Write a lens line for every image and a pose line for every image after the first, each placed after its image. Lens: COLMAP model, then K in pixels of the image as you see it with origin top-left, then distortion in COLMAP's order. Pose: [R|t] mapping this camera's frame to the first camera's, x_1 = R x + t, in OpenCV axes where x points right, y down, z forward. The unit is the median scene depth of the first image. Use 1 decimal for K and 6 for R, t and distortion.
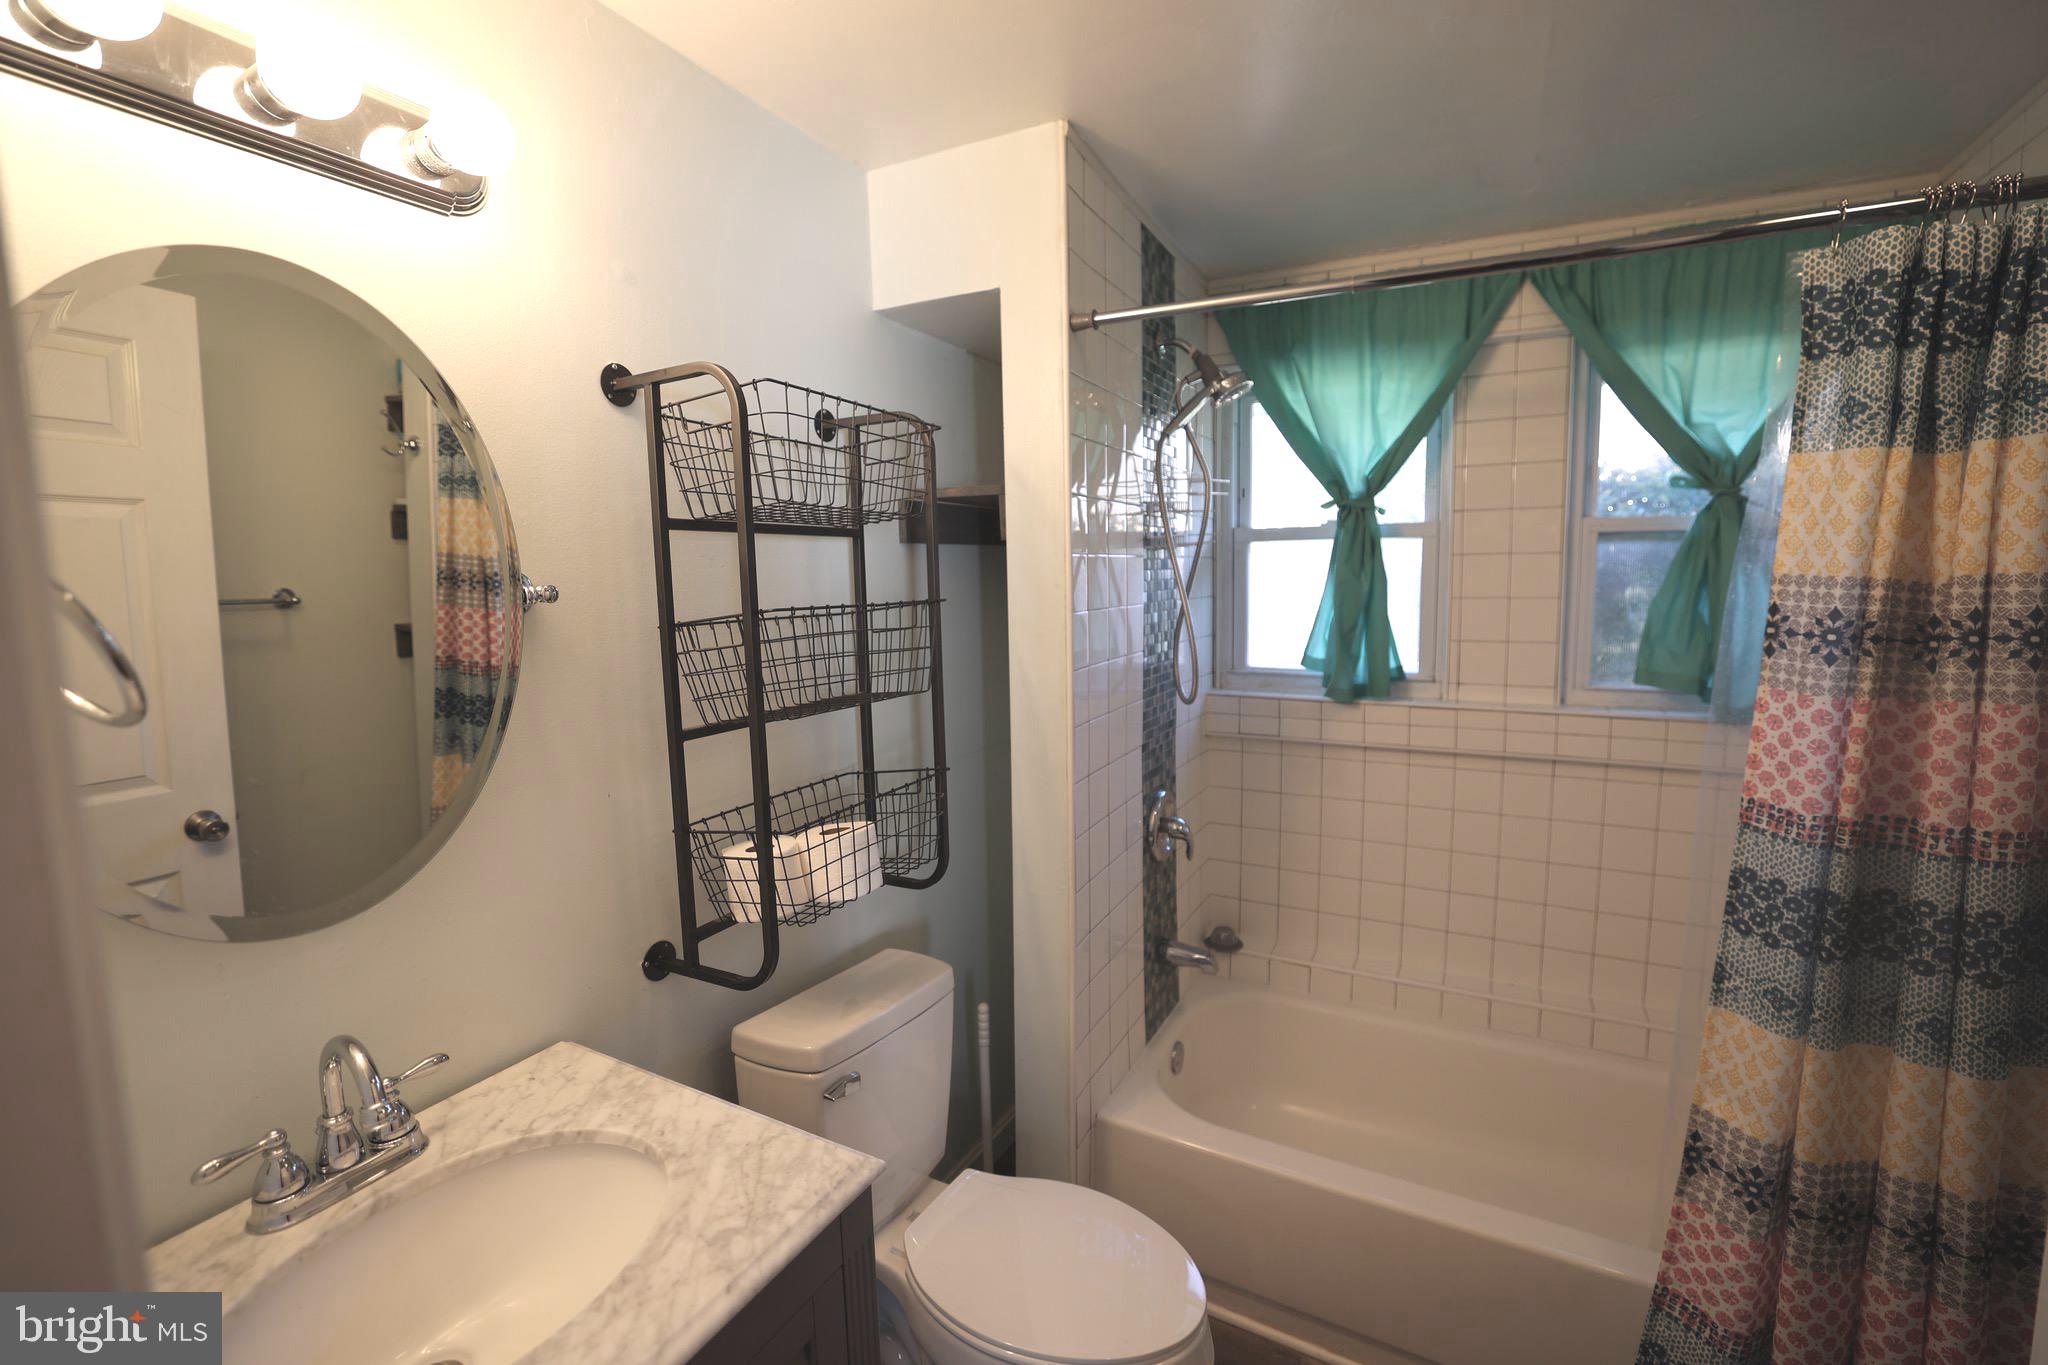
lens RADIAL K [[875.5, 0, 1012.3], [0, 875.5, 671.7], [0, 0, 1]] dist [-0.048022, 0.014471]
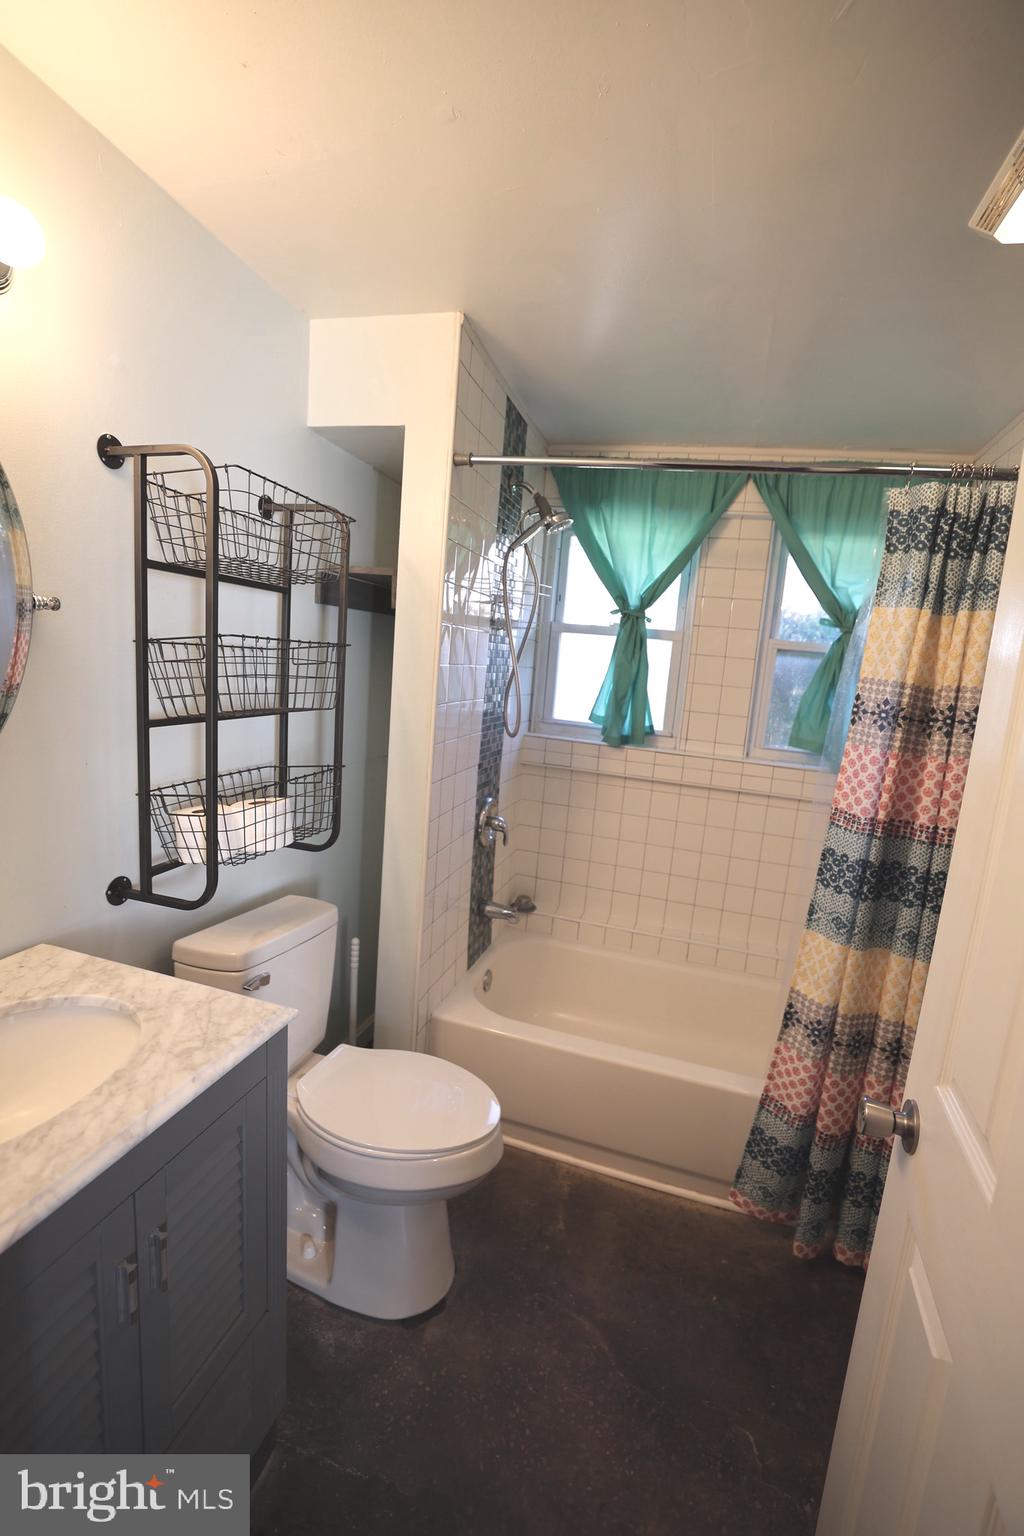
lens RADIAL K [[656.6, 0, 528.9], [0, 656.6, 765.0], [0, 0, 1]] dist [-0.048022, 0.014471]
pose [[0.970861, 0.063133, 0.231176, -0.035381], [-0.075886, 0.996023, 0.046689, 0.047730], [-0.227309, -0.062871, 0.971791, -0.116575]]
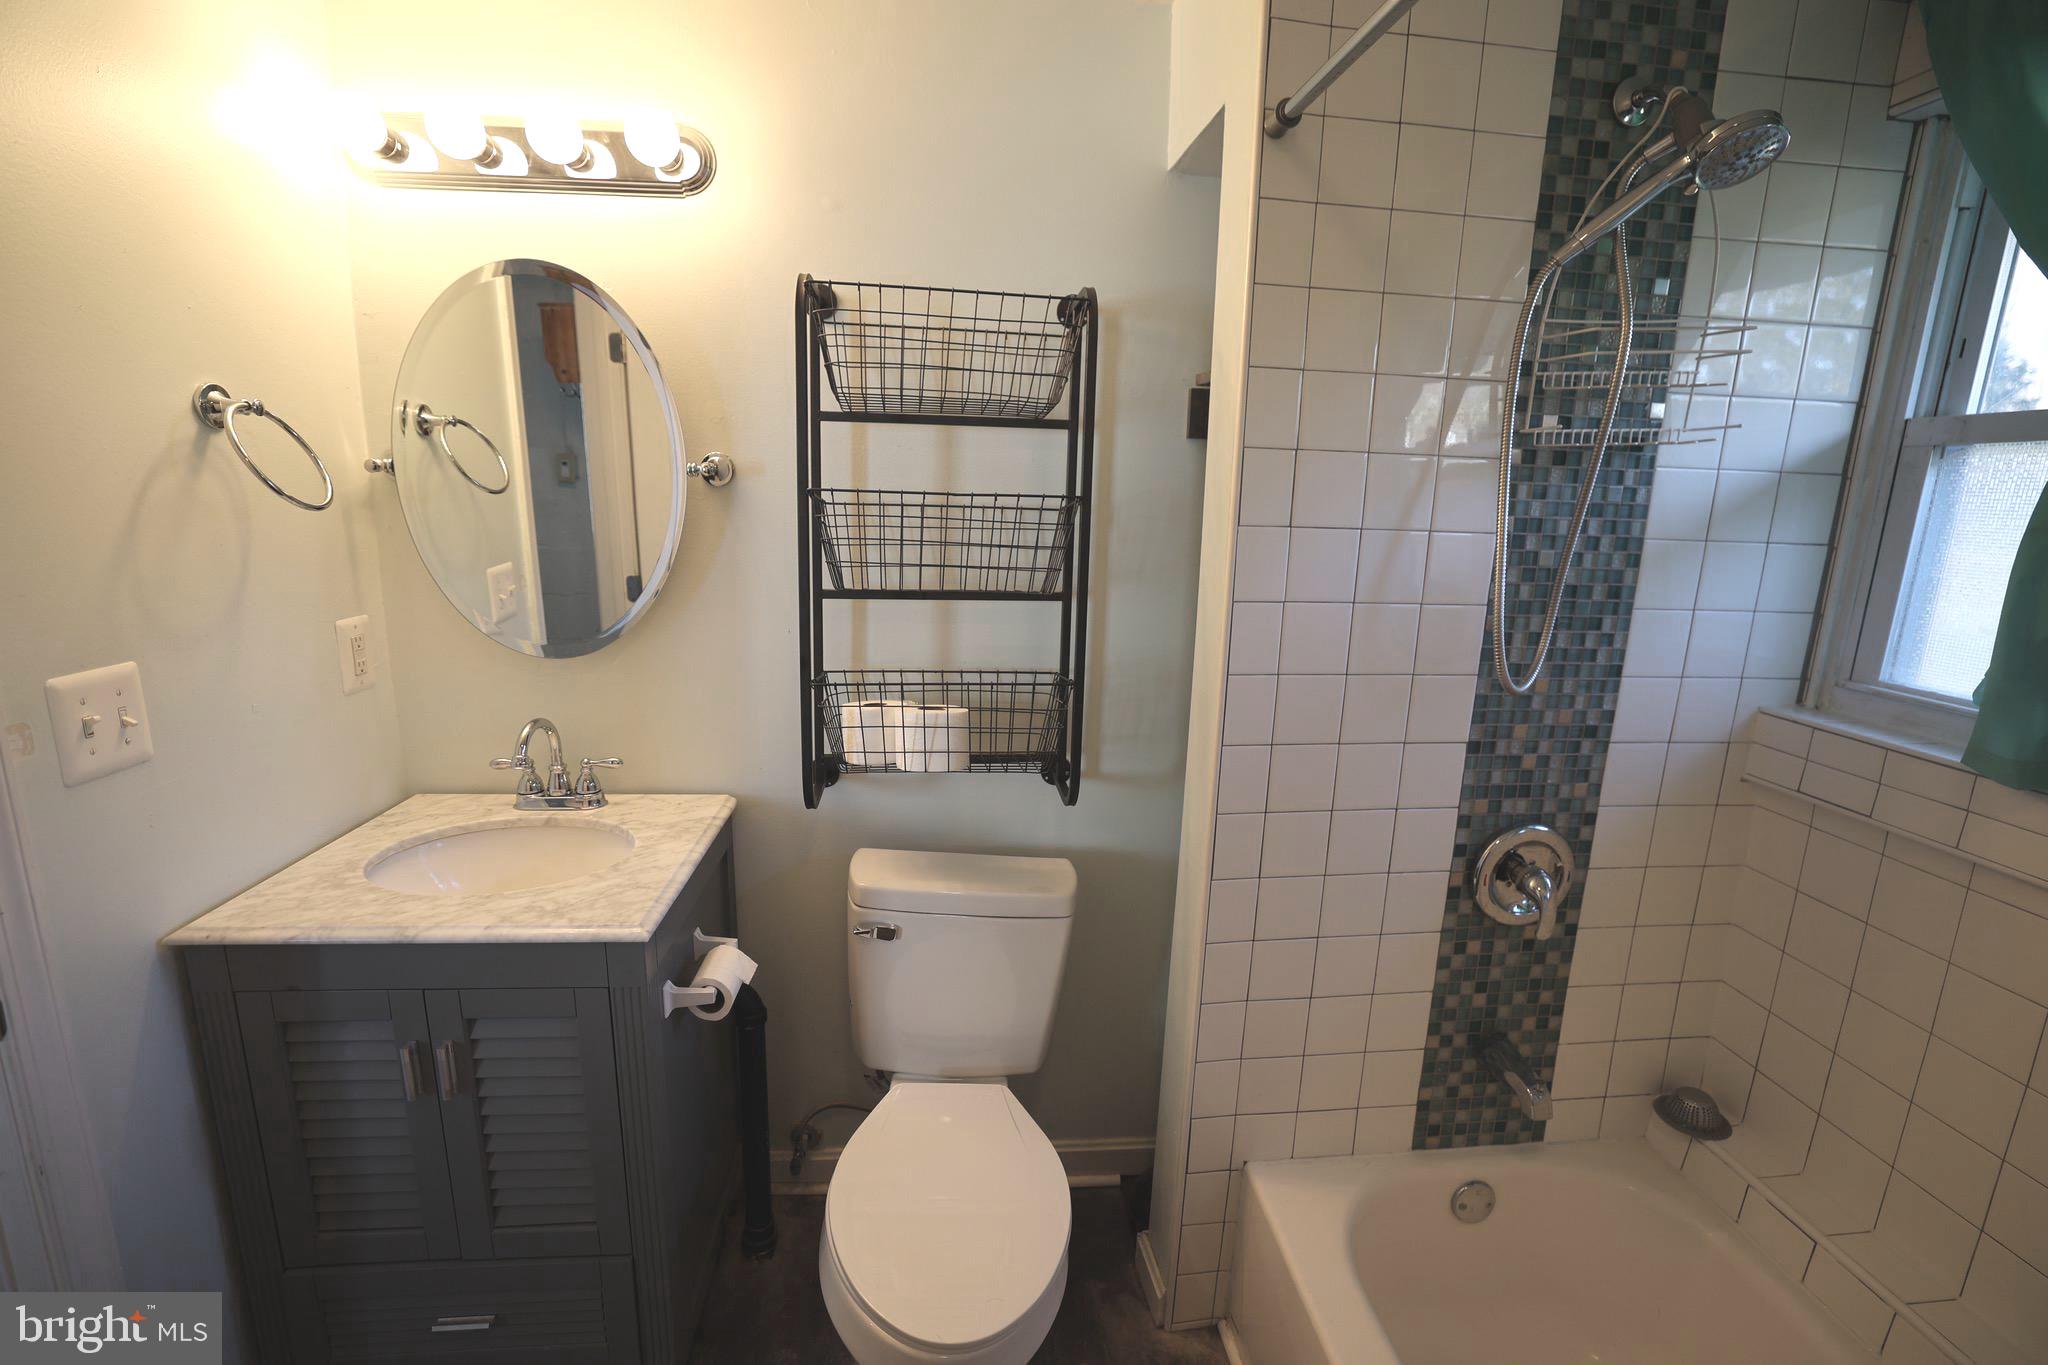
lens RADIAL K [[875.5, 0, 1012.3], [0, 875.5, 671.7], [0, 0, 1]] dist [-0.048022, 0.014471]
pose [[0.557427, 0.204608, -0.804618, 0.804315], [-0.130089, 0.978710, 0.158755, -0.050399], [0.819971, 0.016177, 0.572177, 0.541807]]
